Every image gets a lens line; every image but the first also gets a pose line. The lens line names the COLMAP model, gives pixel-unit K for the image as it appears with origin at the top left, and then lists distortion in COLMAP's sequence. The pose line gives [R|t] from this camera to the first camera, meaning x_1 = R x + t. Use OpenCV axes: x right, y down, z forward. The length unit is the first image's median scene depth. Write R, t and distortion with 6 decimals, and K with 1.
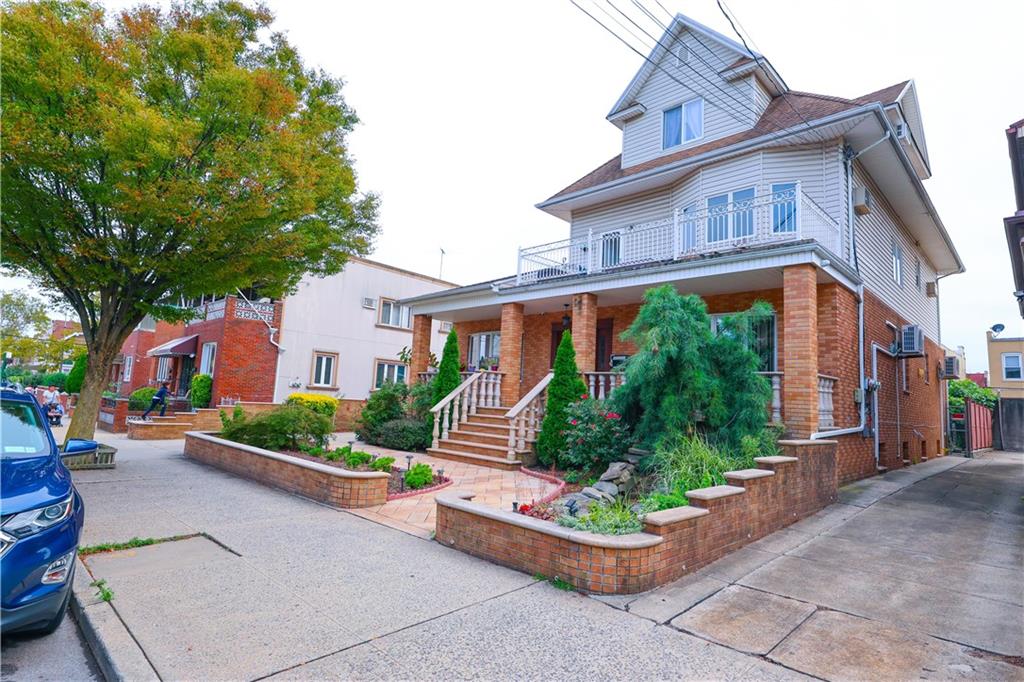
lens RADIAL K [[536.8, 0, 512.0], [0, 536.8, 341.0], [0, 0, 1]] dist [0.001280, 0.000130]
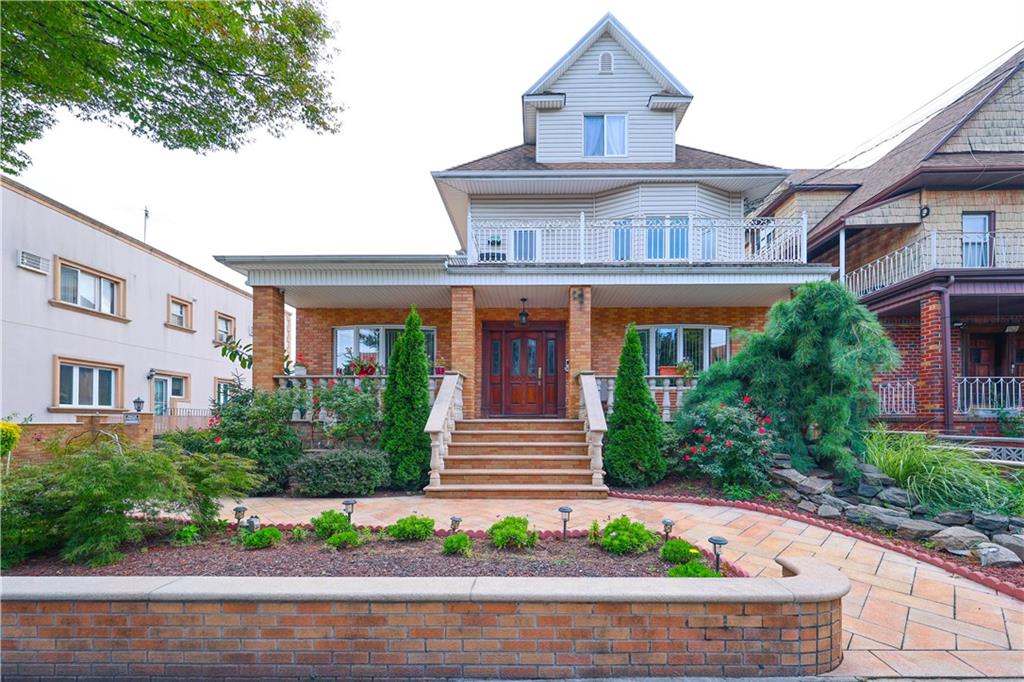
lens RADIAL K [[421.2, 0, 514.0], [0, 421.2, 414.9], [0, 0, 1]] dist [0.000598, -0.000015]
pose [[0.714770, -0.040142, 0.698207, -0.383339], [-0.041996, 0.994086, 0.100145, 0.049423], [-0.698098, -0.100903, 0.708857, 0.501647]]
